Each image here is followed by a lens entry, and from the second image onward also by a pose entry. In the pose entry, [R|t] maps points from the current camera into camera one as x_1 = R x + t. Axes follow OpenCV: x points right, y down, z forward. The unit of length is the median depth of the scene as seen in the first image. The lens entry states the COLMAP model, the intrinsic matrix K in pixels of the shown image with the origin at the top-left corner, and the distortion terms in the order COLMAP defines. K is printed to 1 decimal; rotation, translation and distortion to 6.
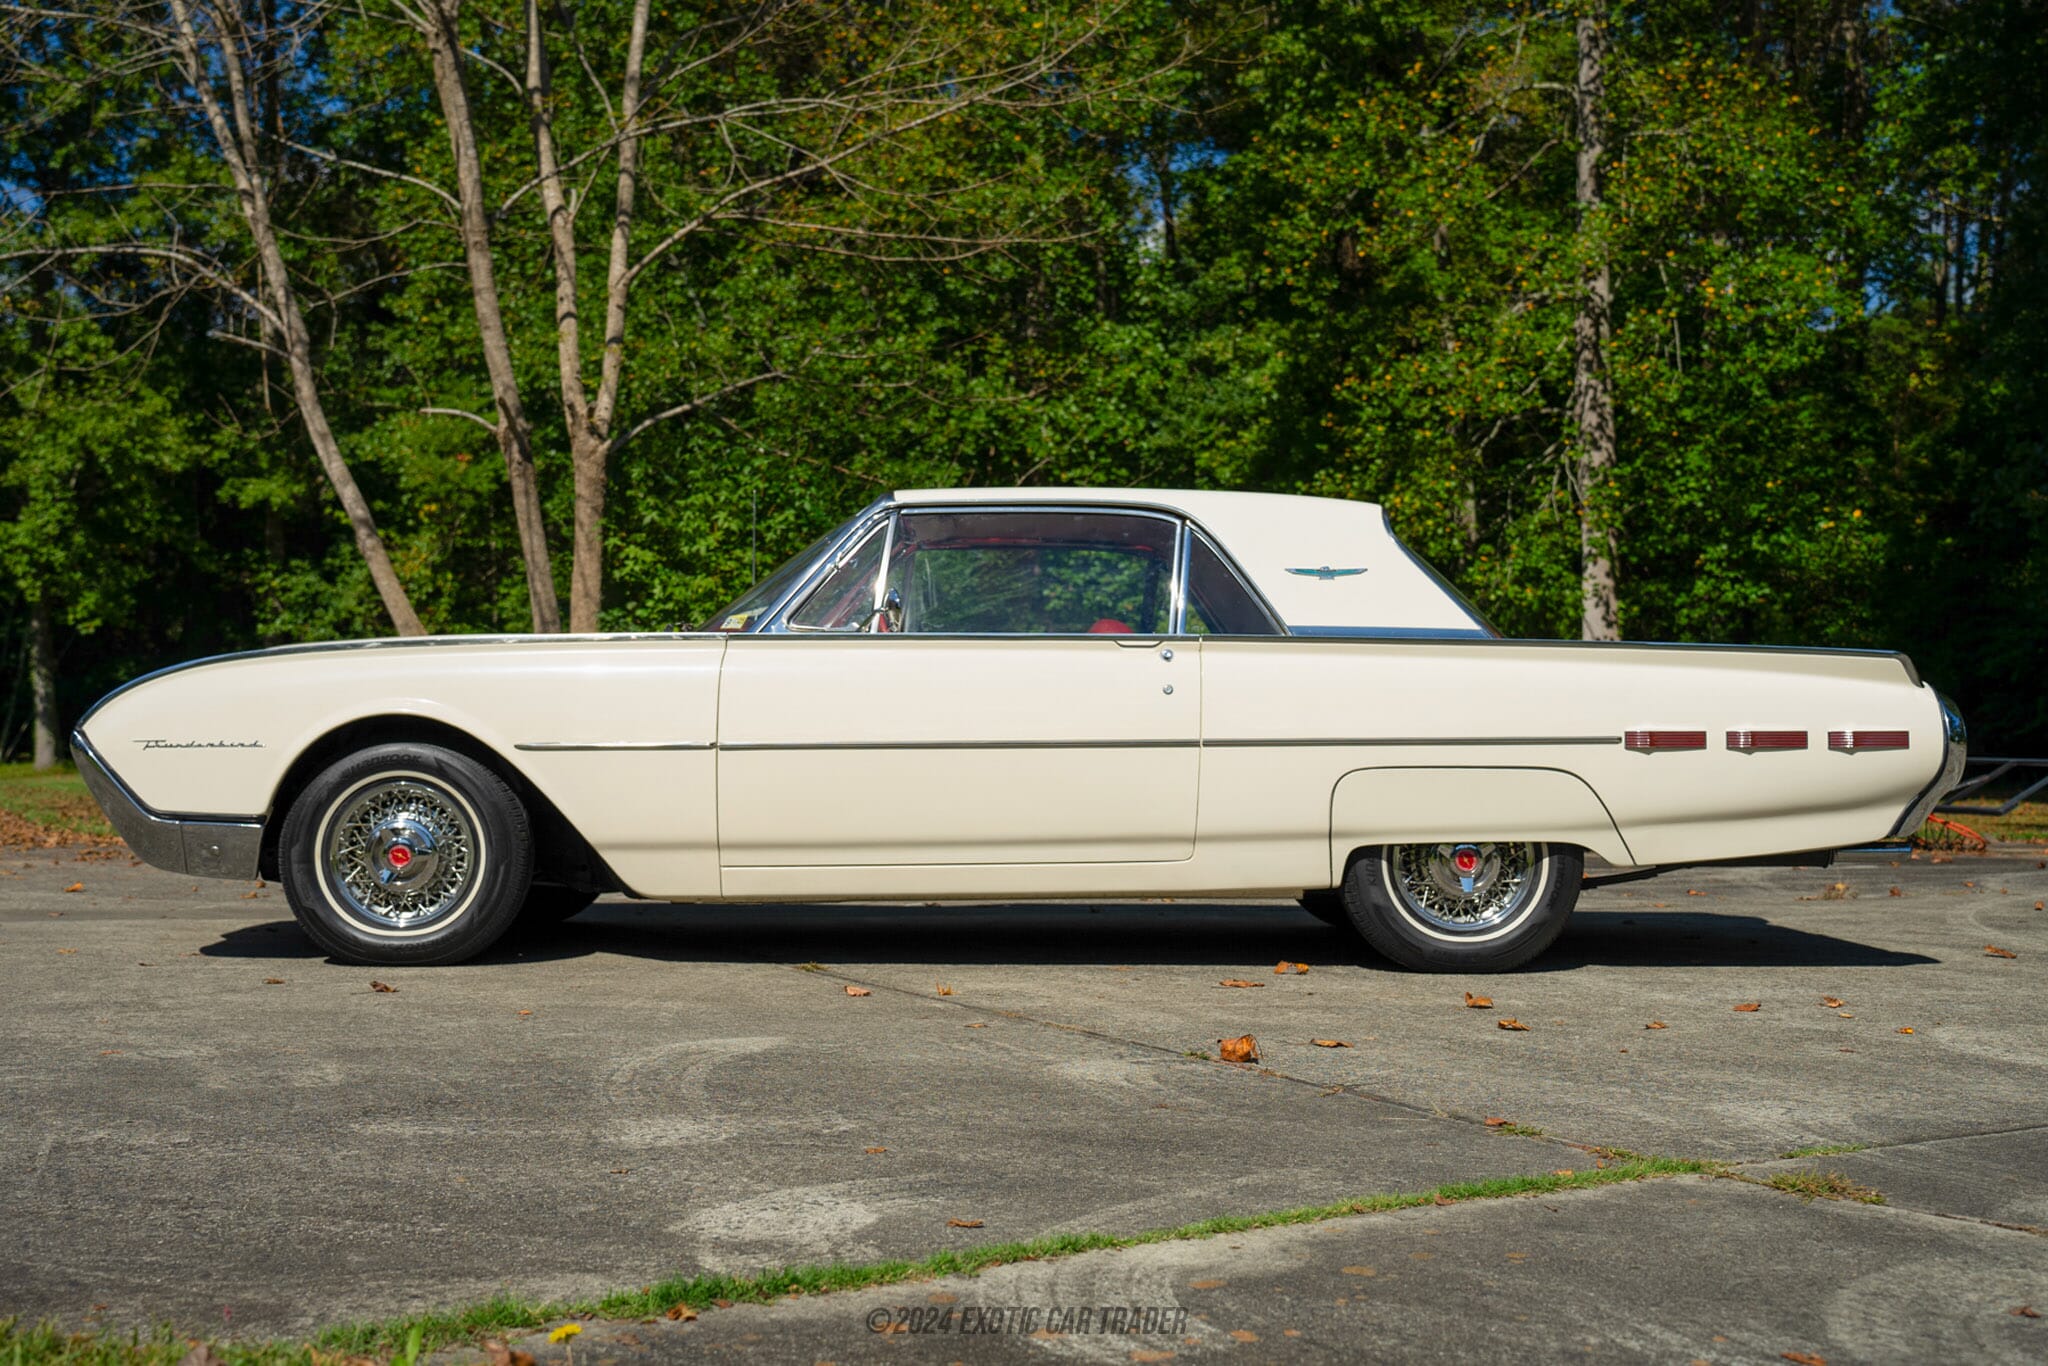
lens RADIAL K [[2134.6, 0, 1035.4], [0, 2134.6, 659.6], [0, 0, 1]] dist [0.036498, 0.000000]
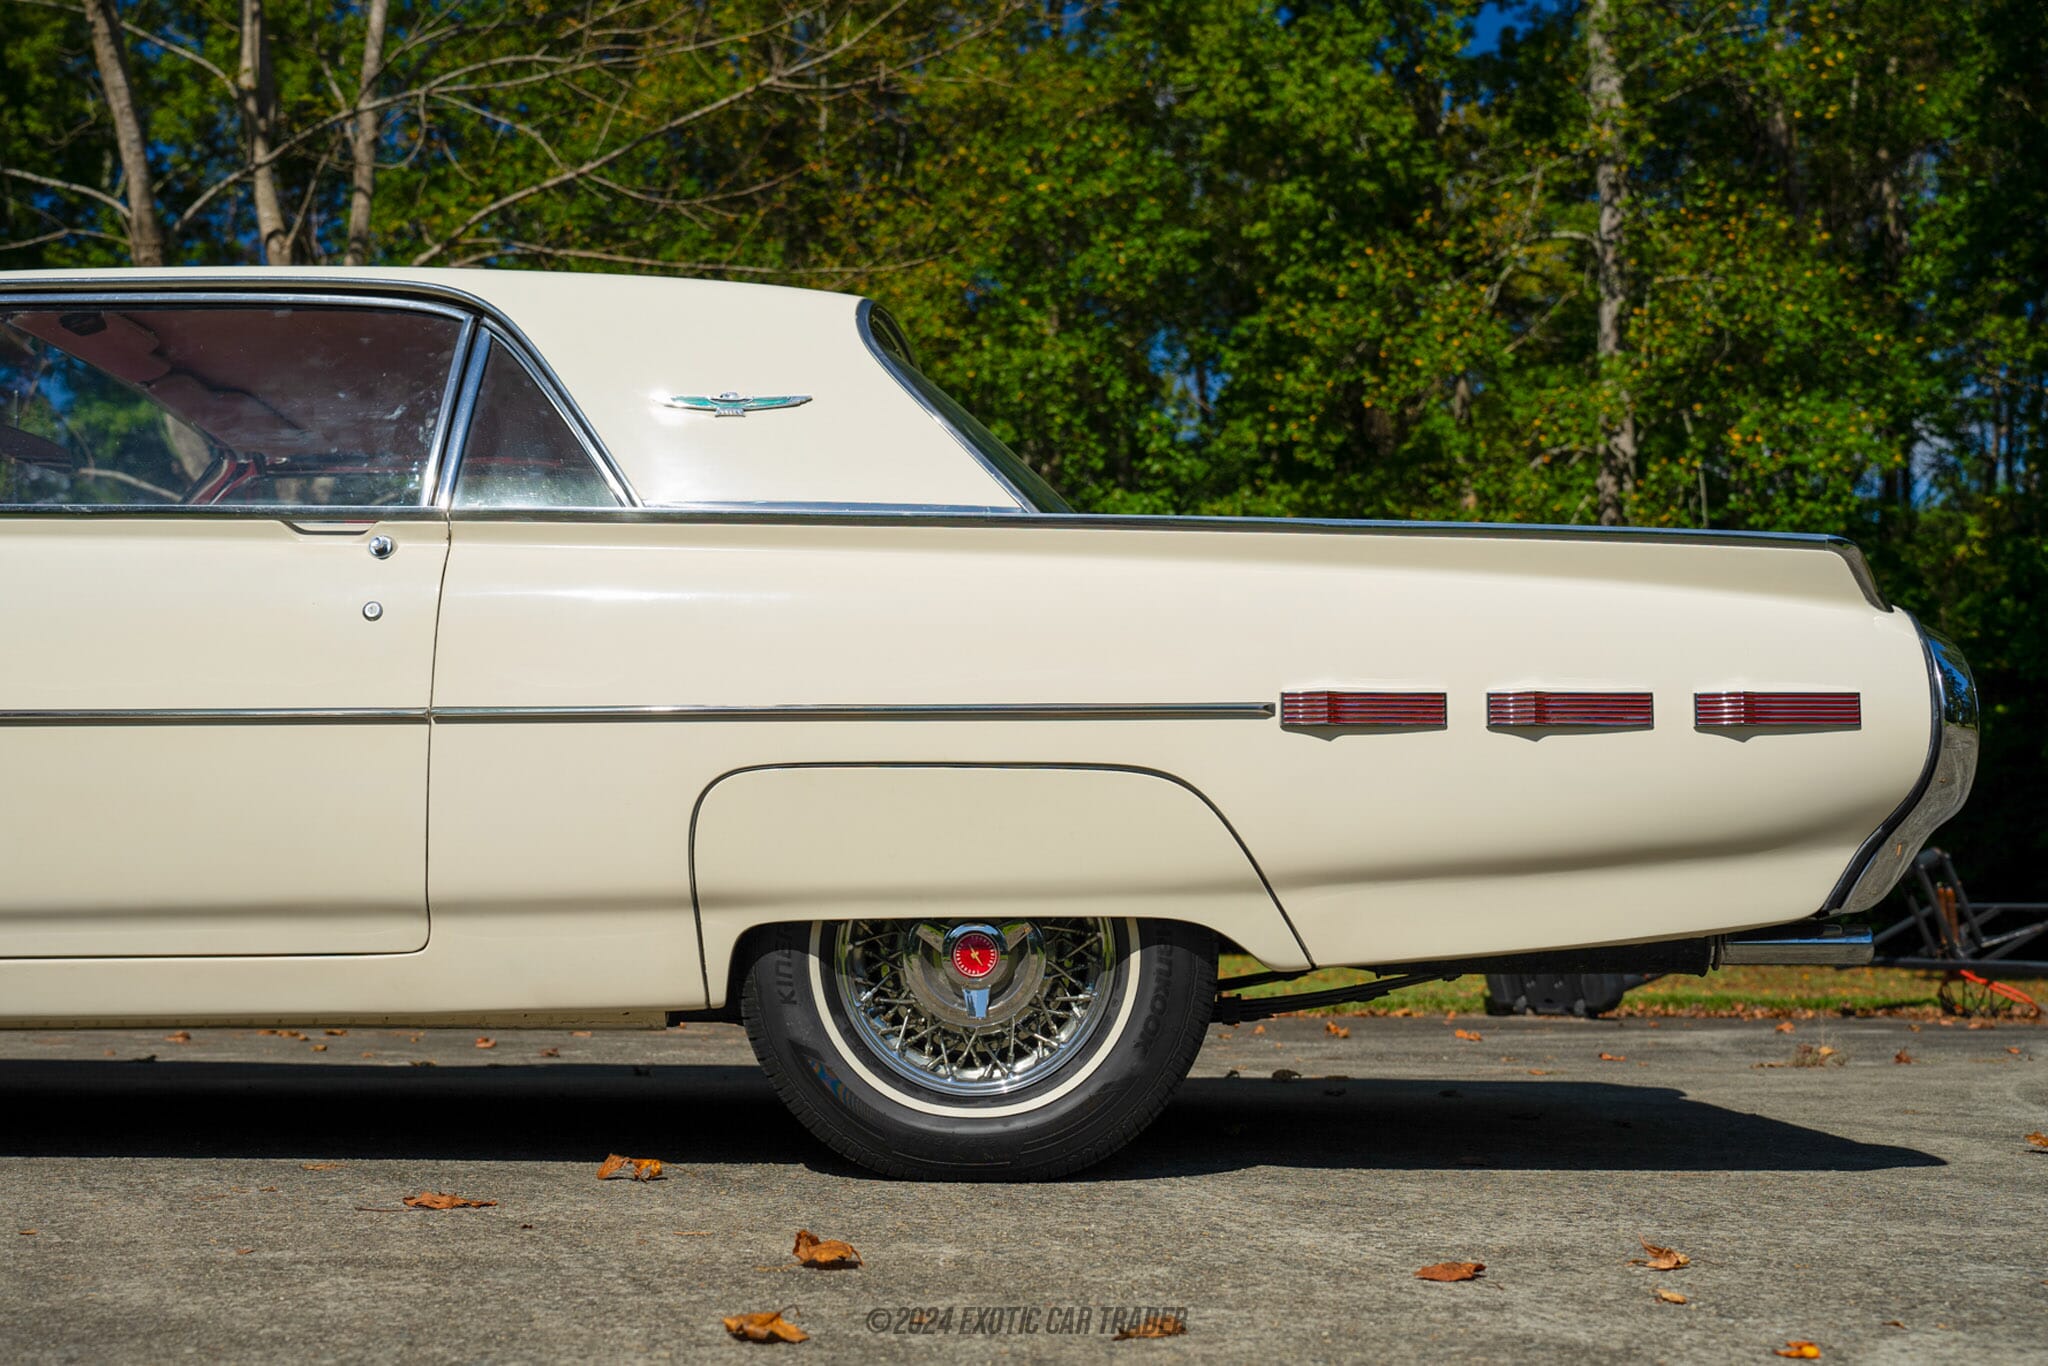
lens RADIAL K [[2012.0, 0, 1043.8], [0, 2012.0, 793.7], [0, 0, 1]] dist [0.025218, 0.000000]
pose [[0.999096, 0.000788, -0.042503, 0.113459], [-0.002237, 0.999417, -0.034067, 0.034365], [0.042451, 0.034131, 0.998515, 0.251043]]
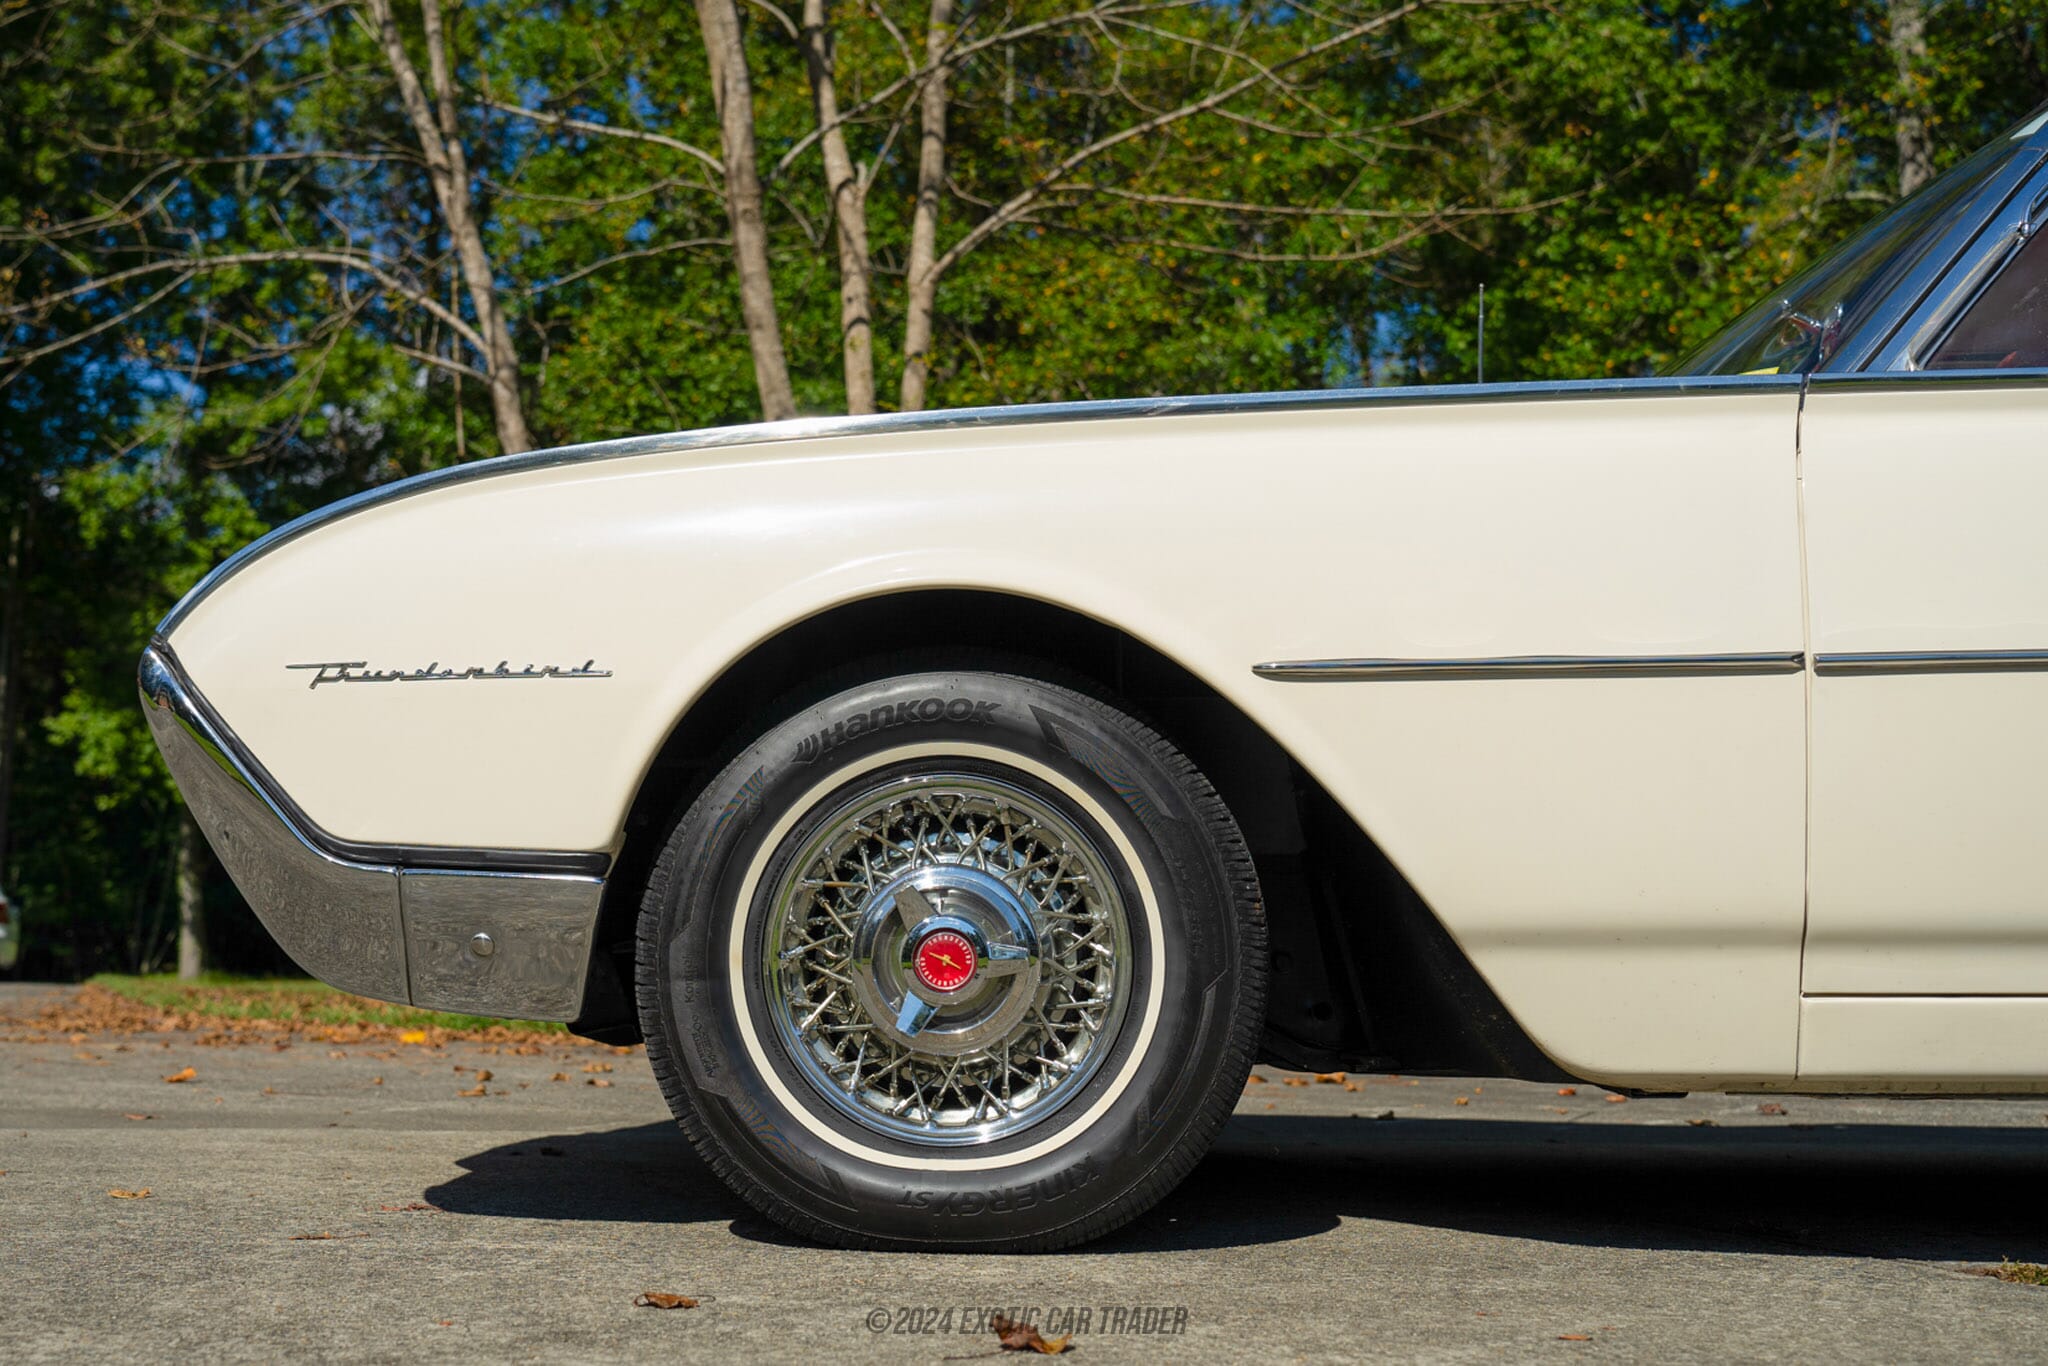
lens RADIAL K [[2134.6, 0, 949.4], [0, 2134.6, 749.8], [0, 0, 1]] dist [0.036498, 0.000000]
pose [[0.995419, -0.004401, -0.095509, -0.122474], [-0.001881, 0.997845, -0.065589, 0.037268], [0.095592, 0.065468, 0.993265, 0.291193]]
